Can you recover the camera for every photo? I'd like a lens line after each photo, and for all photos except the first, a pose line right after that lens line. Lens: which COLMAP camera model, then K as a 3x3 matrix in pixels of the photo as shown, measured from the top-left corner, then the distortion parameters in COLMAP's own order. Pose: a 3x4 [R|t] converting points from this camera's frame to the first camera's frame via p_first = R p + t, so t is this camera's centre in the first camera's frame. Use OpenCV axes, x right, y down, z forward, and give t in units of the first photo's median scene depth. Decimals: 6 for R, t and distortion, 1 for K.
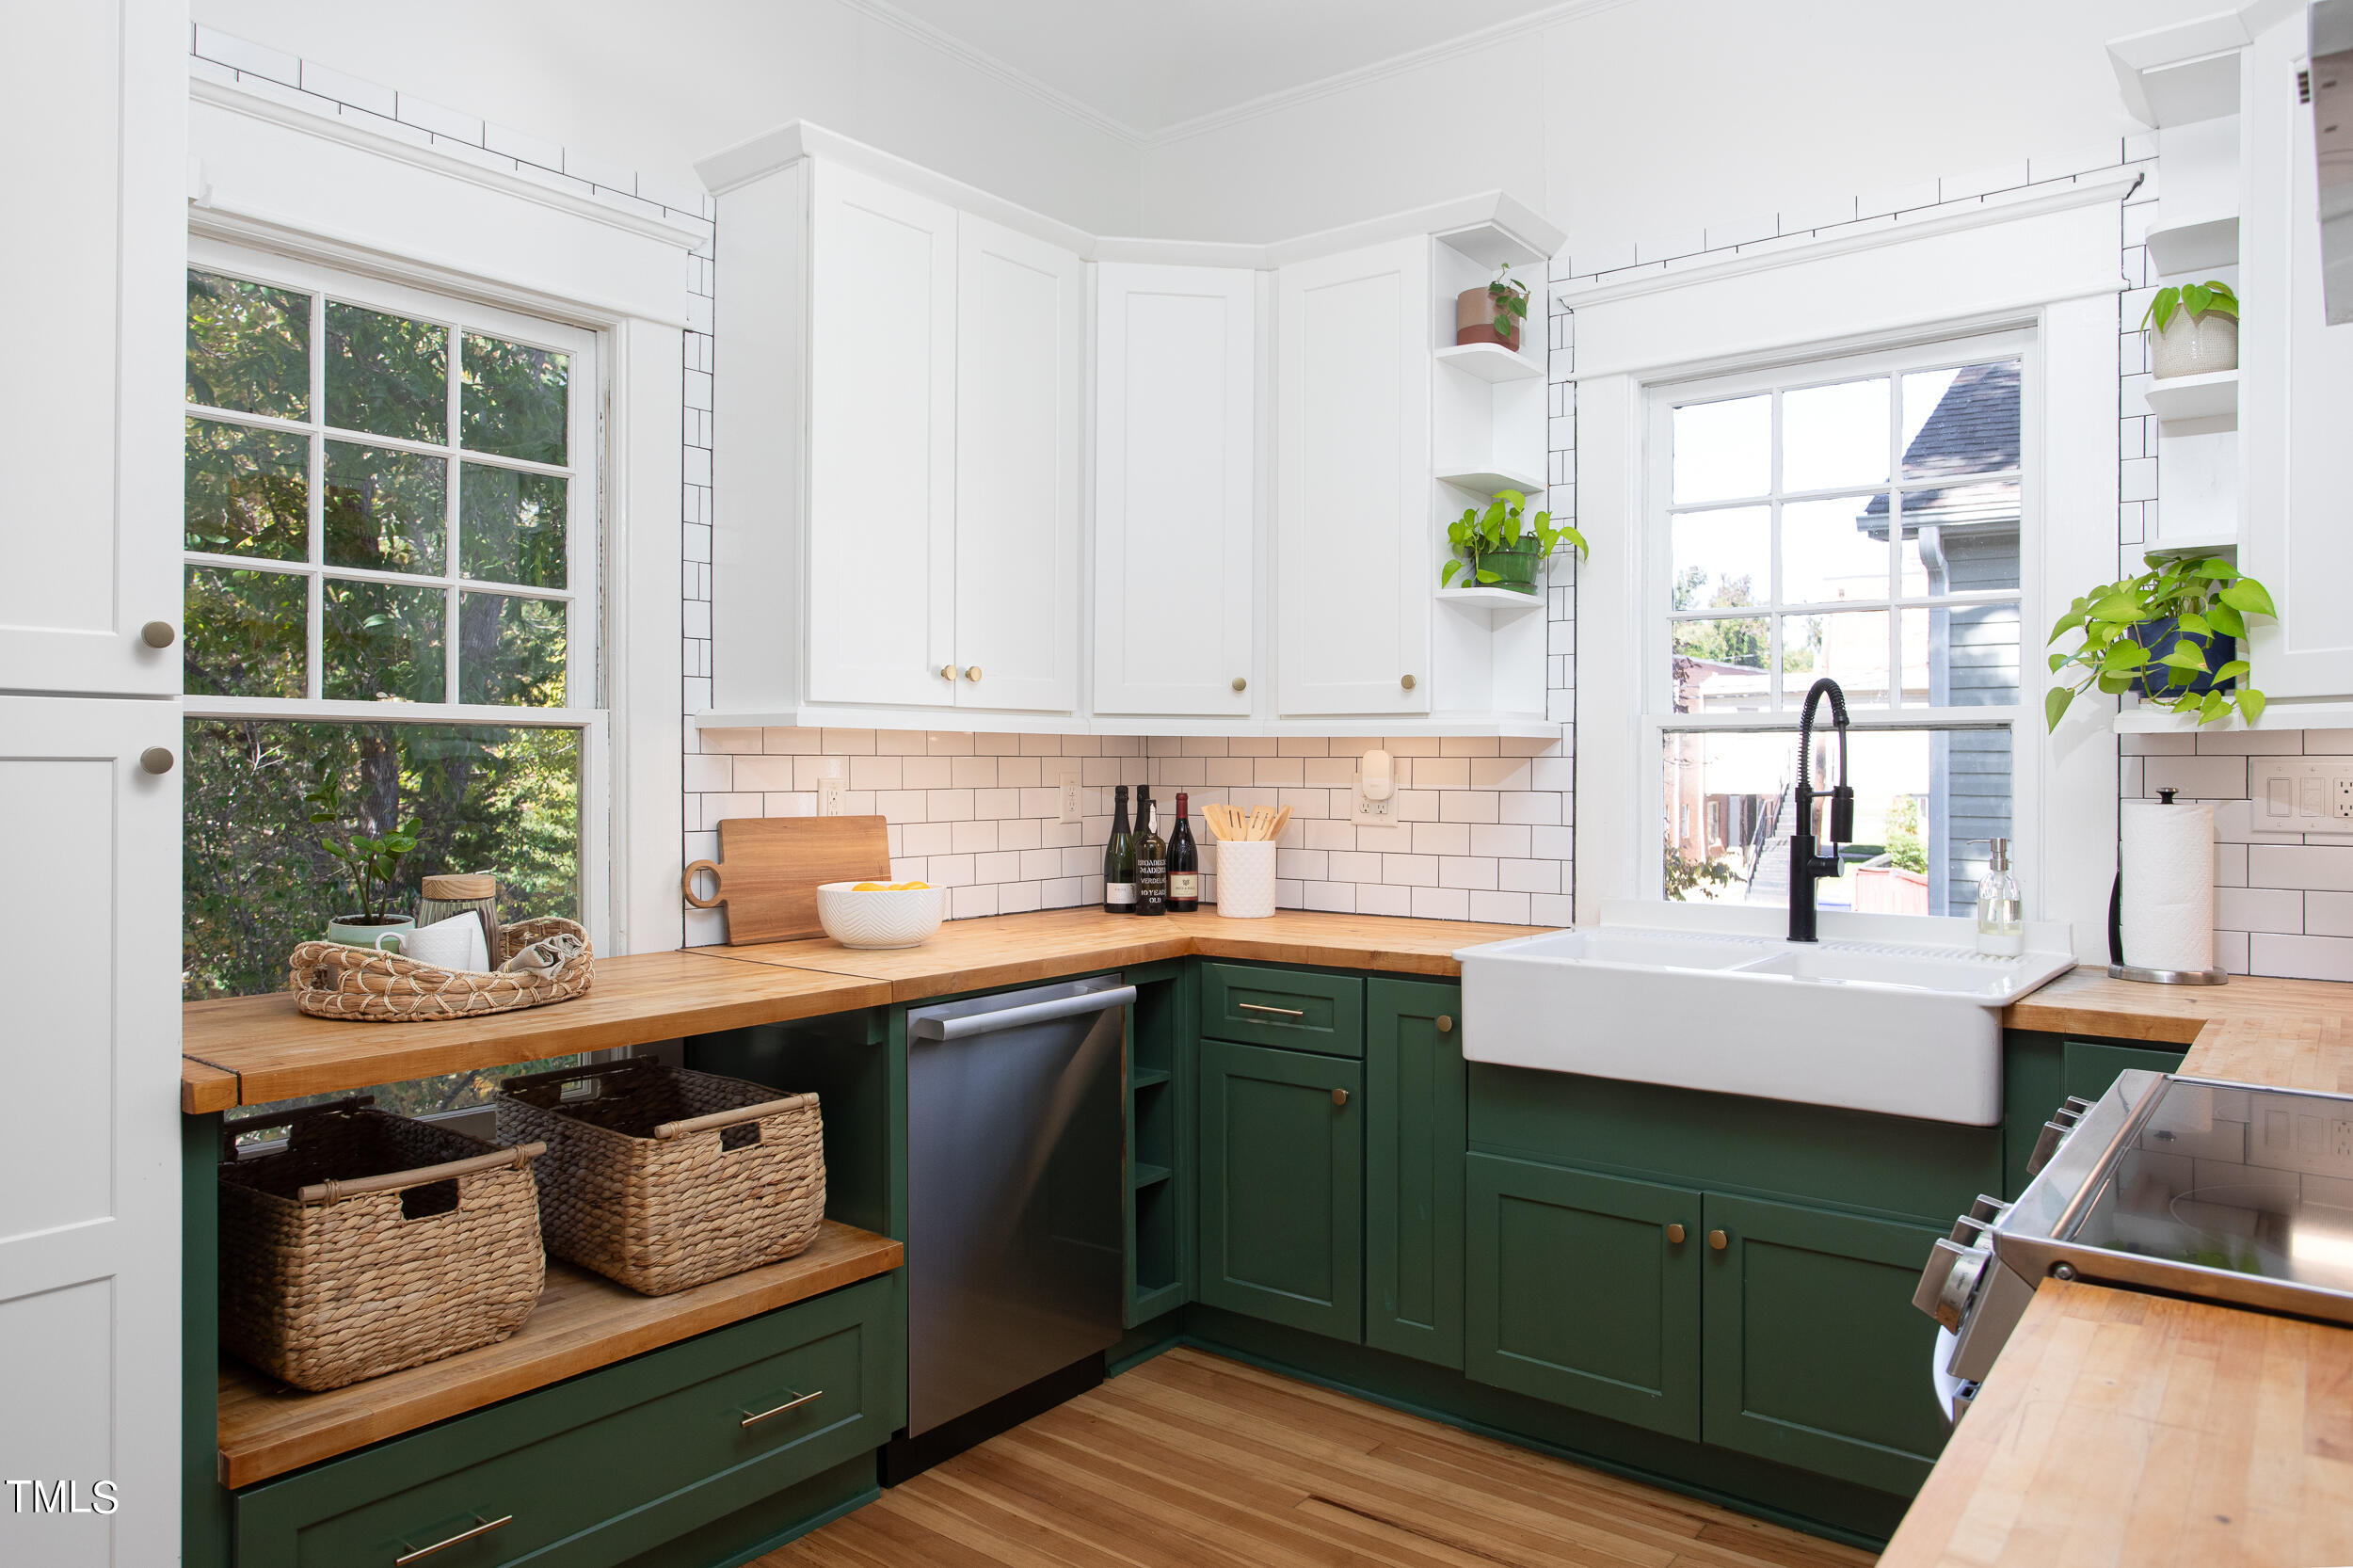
lens RADIAL K [[1518.9, 0, 1176.5], [0, 1518.9, 784.0], [0, 0, 1]] dist [-0.025254, 0.000900]
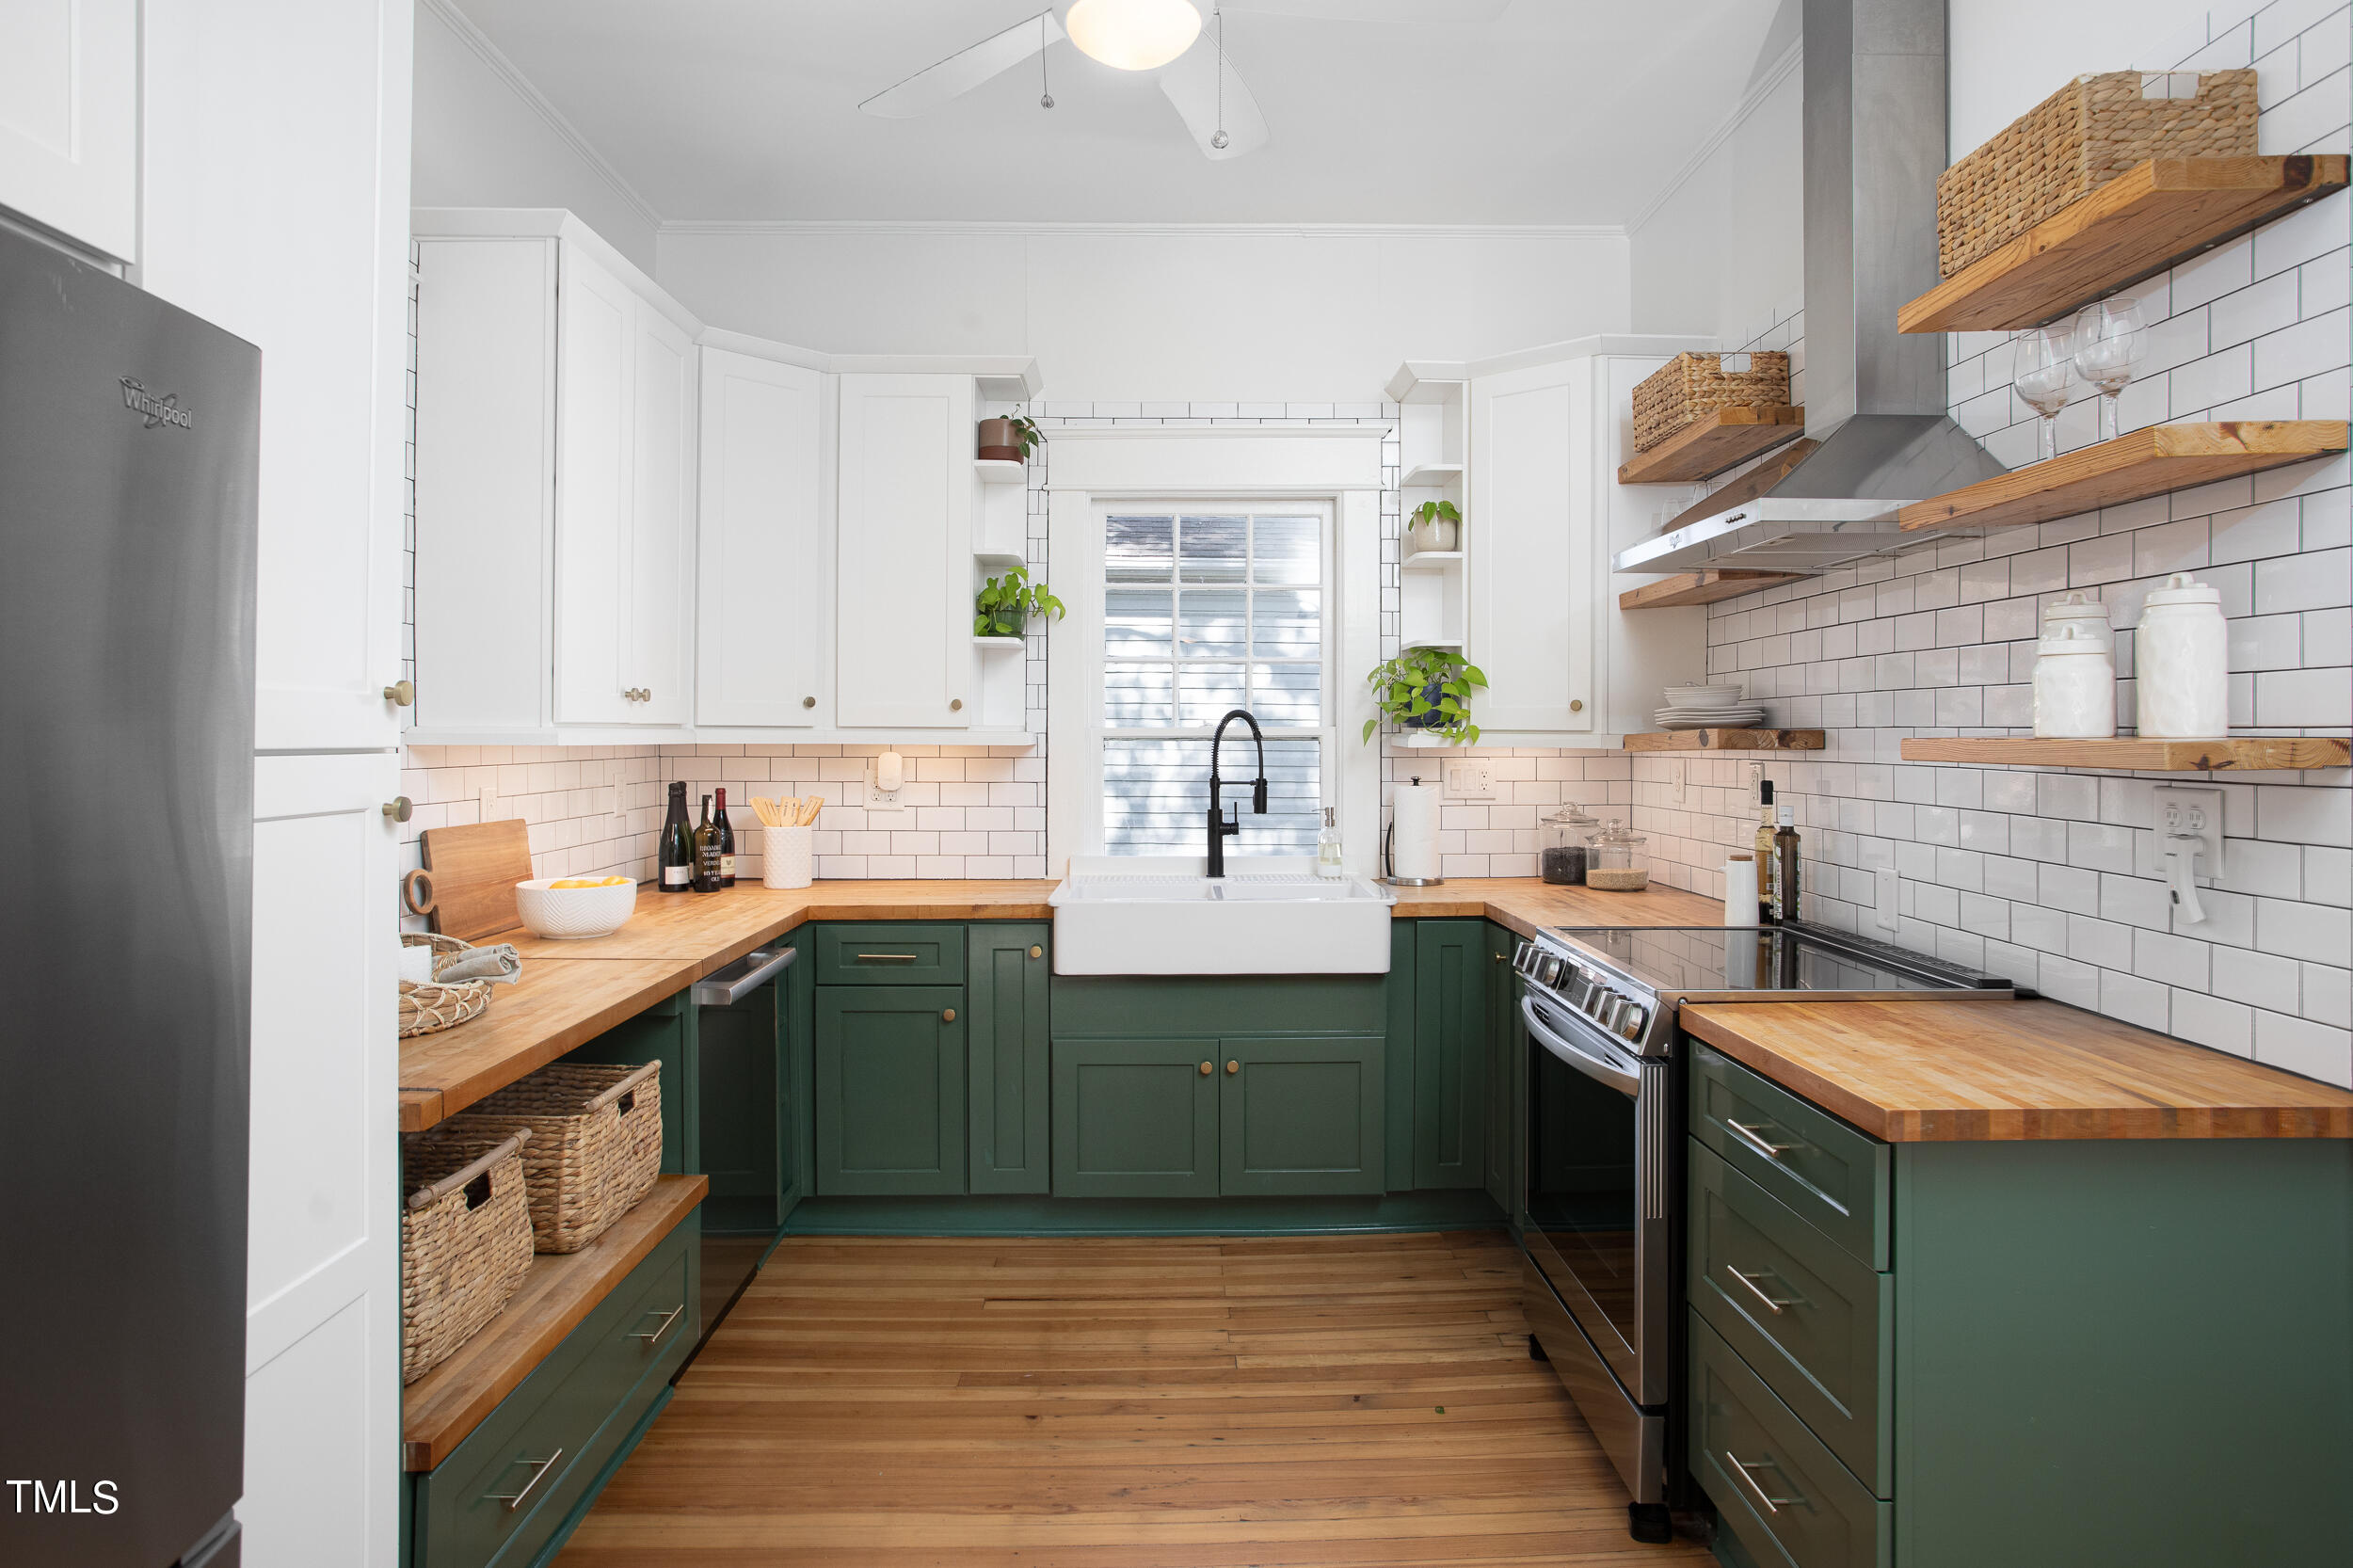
lens RADIAL K [[1313.3, 0, 1172.6], [0, 1313.3, 758.4], [0, 0, 1]] dist [-0.058916, 0.000802]
pose [[0.783992, -0.012366, 0.620648, -0.451921], [0.008590, 0.999922, 0.009072, -0.030327], [-0.620711, -0.001781, 0.784037, -0.033370]]
